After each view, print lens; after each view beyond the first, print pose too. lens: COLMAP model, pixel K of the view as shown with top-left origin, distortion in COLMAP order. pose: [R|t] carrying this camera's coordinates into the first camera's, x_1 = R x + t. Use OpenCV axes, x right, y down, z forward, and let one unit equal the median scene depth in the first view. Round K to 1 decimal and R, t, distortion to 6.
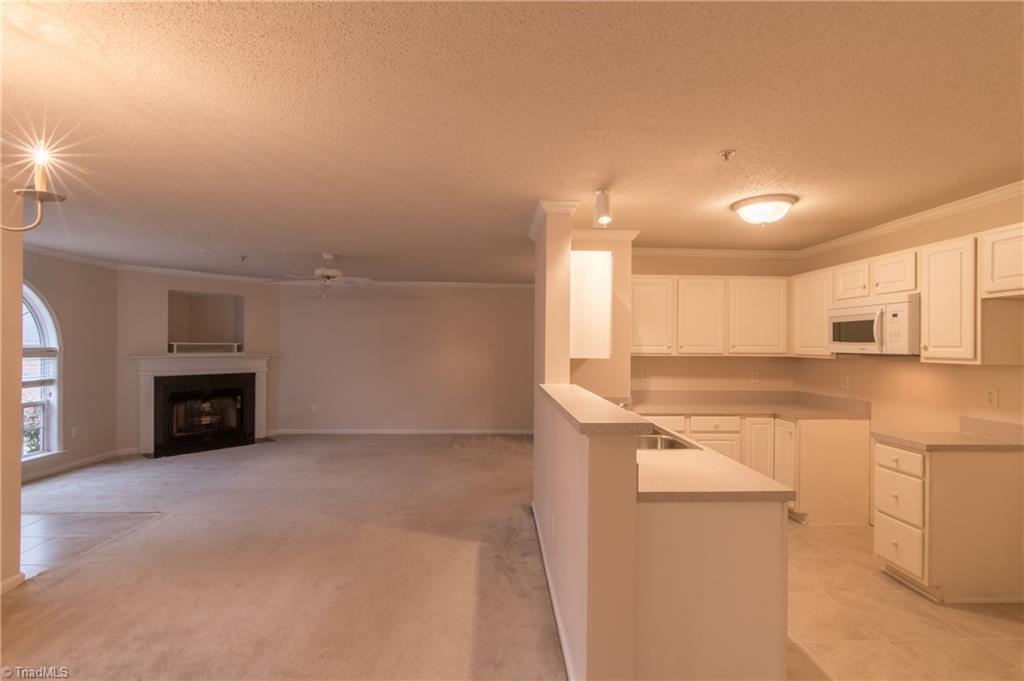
lens RADIAL K [[460.1, 0, 516.4], [0, 460.1, 343.5], [0, 0, 1]] dist [-0.000138, -0.000778]
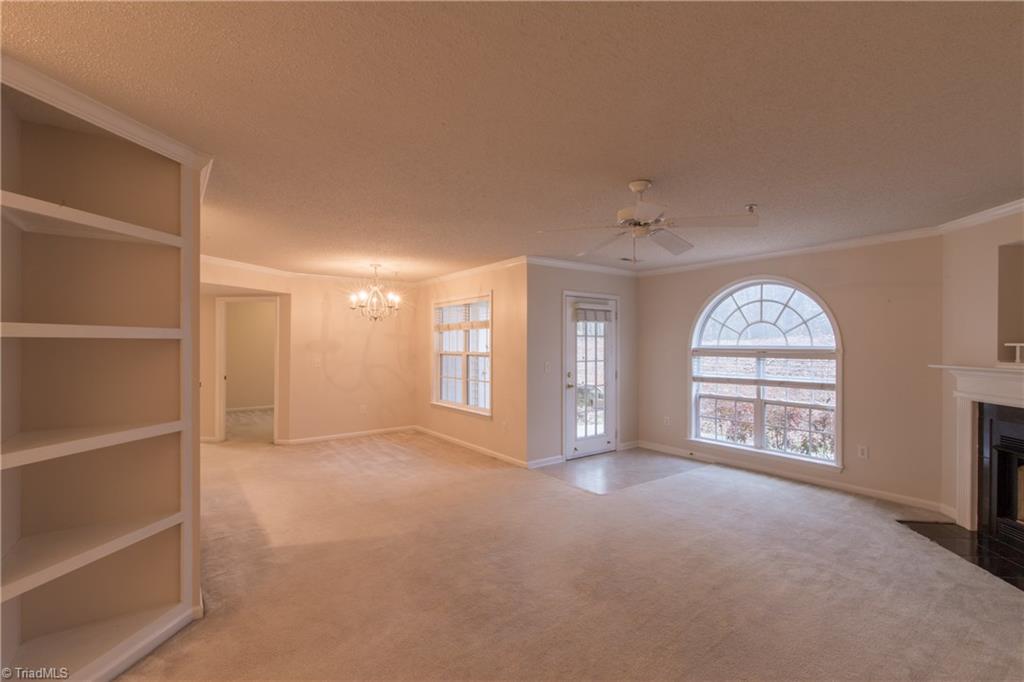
lens RADIAL K [[460.1, 0, 516.4], [0, 460.1, 344.0], [0, 0, 1]] dist [-0.000138, -0.000778]
pose [[-0.826599, -0.006048, -0.562758, 0.033275], [-0.004414, 0.999981, -0.004264, 0.006066], [0.562773, -0.001041, -0.826610, 1.724364]]
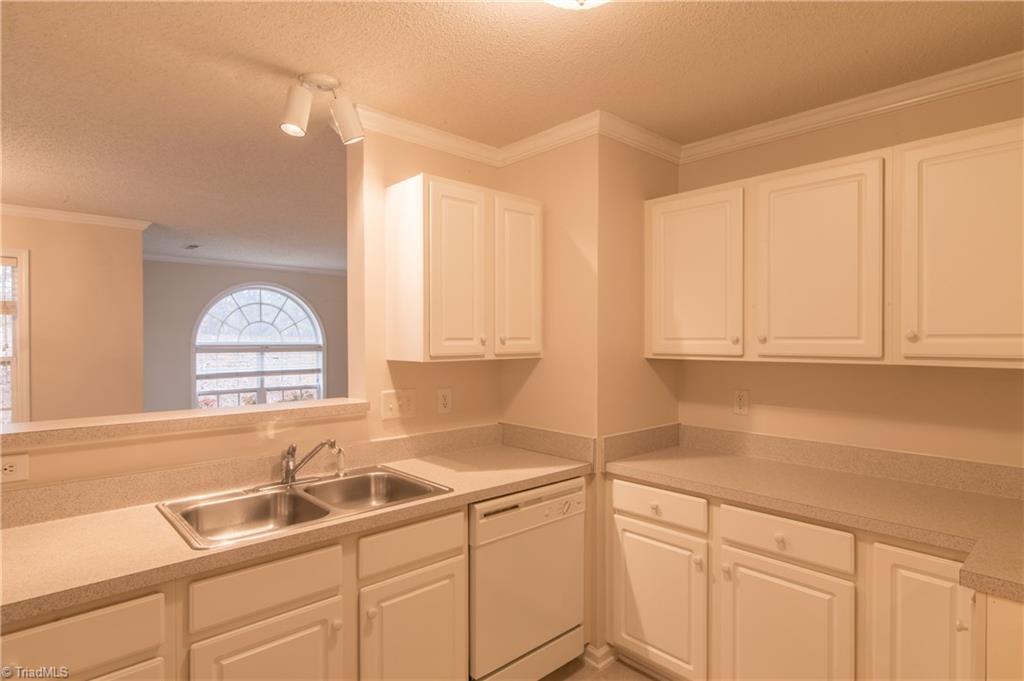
lens RADIAL K [[545.9, 0, 516.8], [0, 545.9, 340.9], [0, 0, 1]] dist [0.001853, -0.000163]
pose [[0.647948, -0.005734, -0.761663, 0.641120], [0.007724, 0.999970, -0.000957, 0.006788], [0.761645, -0.005263, 0.647973, 0.525144]]
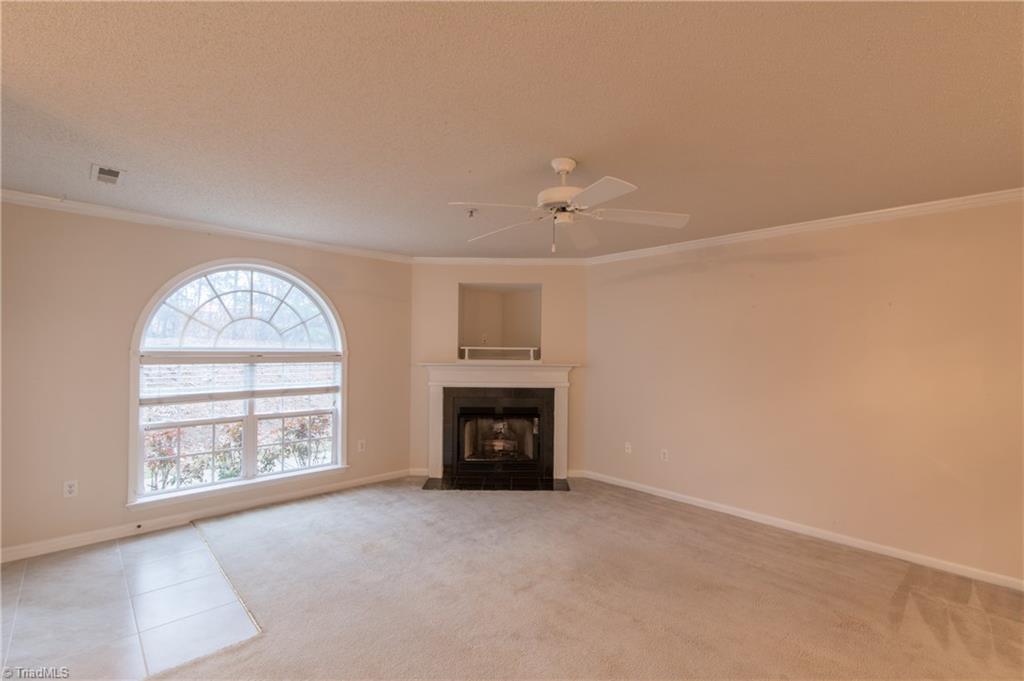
lens RADIAL K [[460.1, 0, 516.4], [0, 460.1, 343.5], [0, 0, 1]] dist [-0.000138, -0.000778]
pose [[0.663967, -0.007452, -0.747725, -0.104241], [-0.003381, 0.999910, -0.012968, 0.003927], [0.747754, 0.011138, 0.663882, 0.807175]]
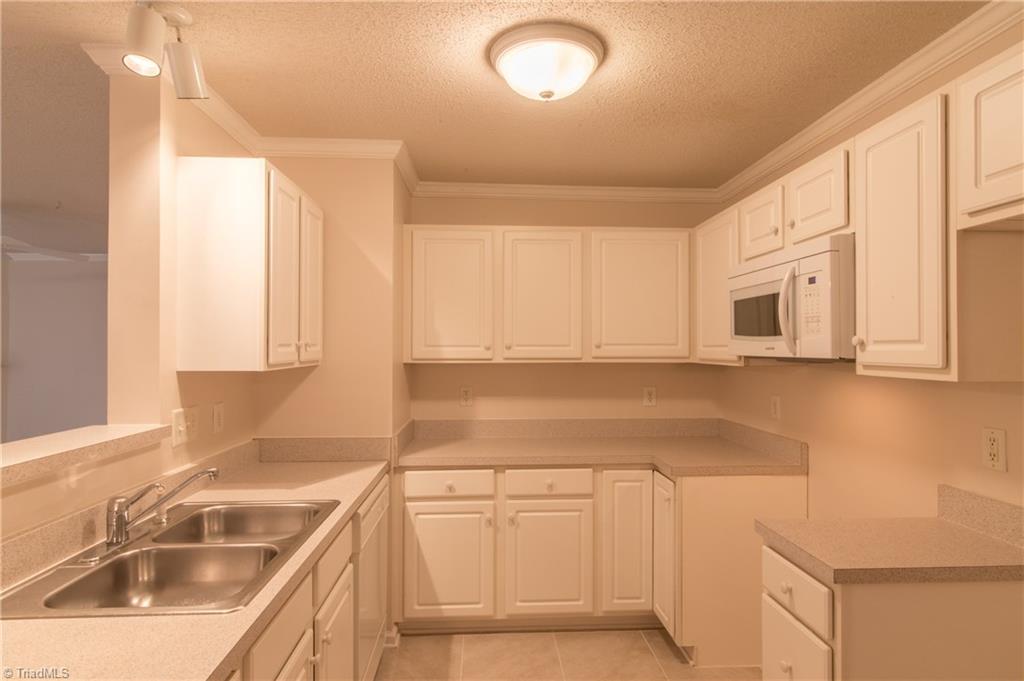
lens RADIAL K [[554.4, 0, 514.1], [0, 554.4, 343.1], [0, 0, 1]] dist [0.000948, 0.000141]
pose [[0.999828, -0.006808, 0.017272, 0.377376], [0.006903, 0.999961, -0.005438, 0.006040], [-0.017235, 0.005556, 0.999836, 0.312177]]
